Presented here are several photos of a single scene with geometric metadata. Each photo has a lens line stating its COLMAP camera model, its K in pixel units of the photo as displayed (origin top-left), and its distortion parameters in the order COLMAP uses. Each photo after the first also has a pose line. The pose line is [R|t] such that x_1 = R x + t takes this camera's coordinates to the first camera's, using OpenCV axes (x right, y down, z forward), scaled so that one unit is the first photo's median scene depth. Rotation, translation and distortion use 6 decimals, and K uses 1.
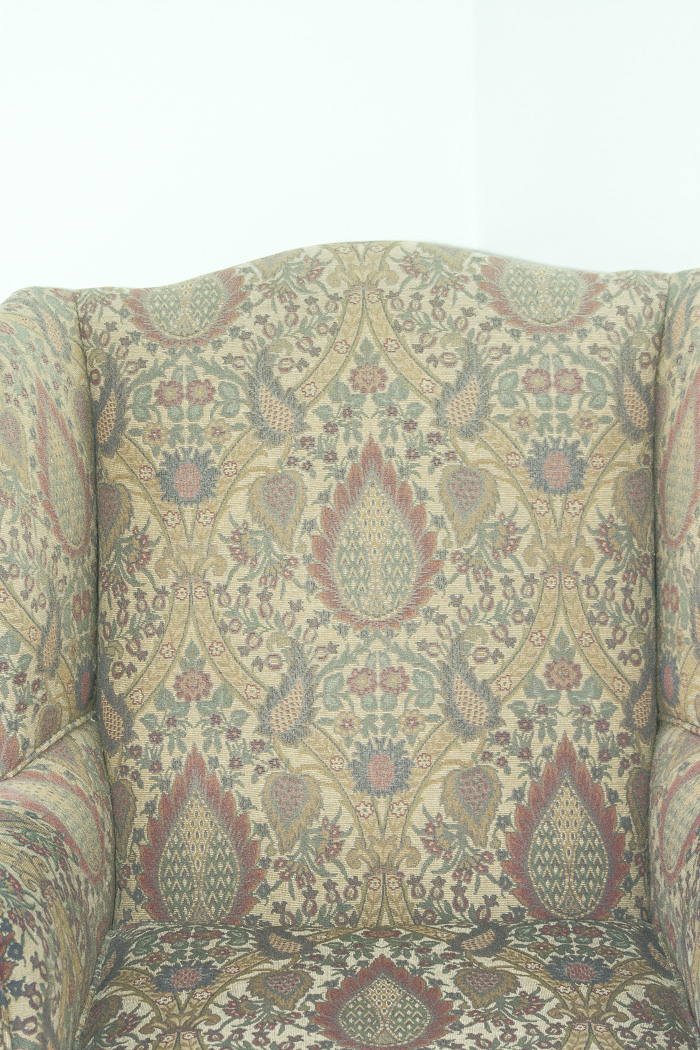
lens RADIAL K [[2776.0, 0, 369.6], [0, 2776.0, 533.2], [0, 0, 1]] dist [0.309065, 0.000000]
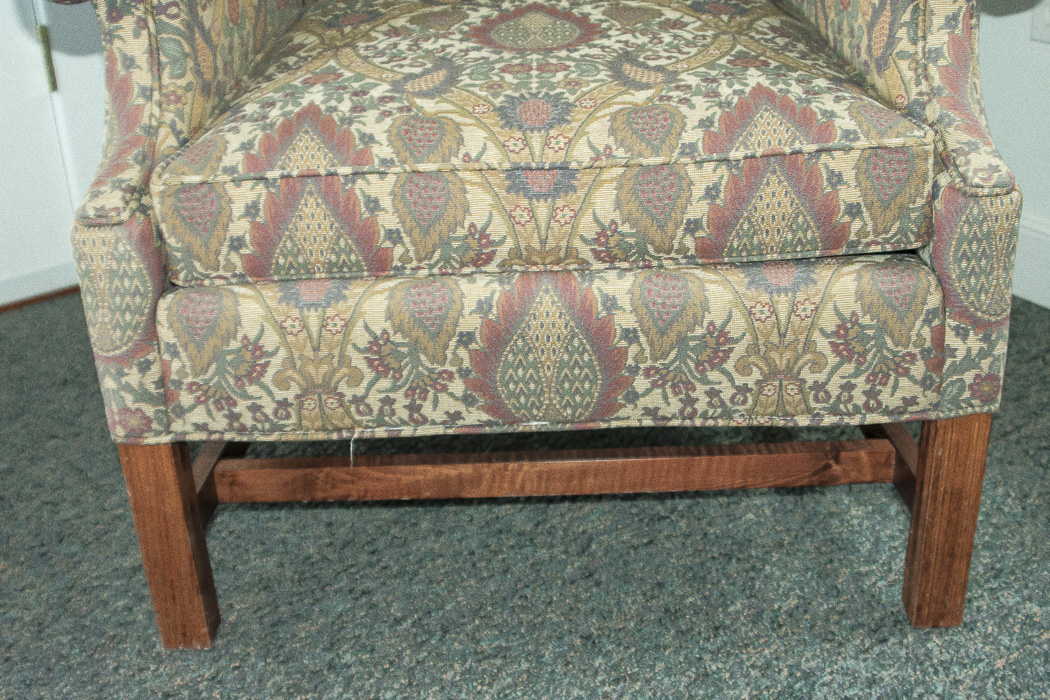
lens RADIAL K [[1281.1, 0, 528.5], [0, 1281.1, 367.6], [0, 0, 1]] dist [-0.139744, 0.000000]
pose [[0.999638, -0.009625, -0.025140, 0.012249], [0.014670, 0.977820, 0.208932, 0.179312], [0.022572, -0.209225, 0.977607, 0.472427]]
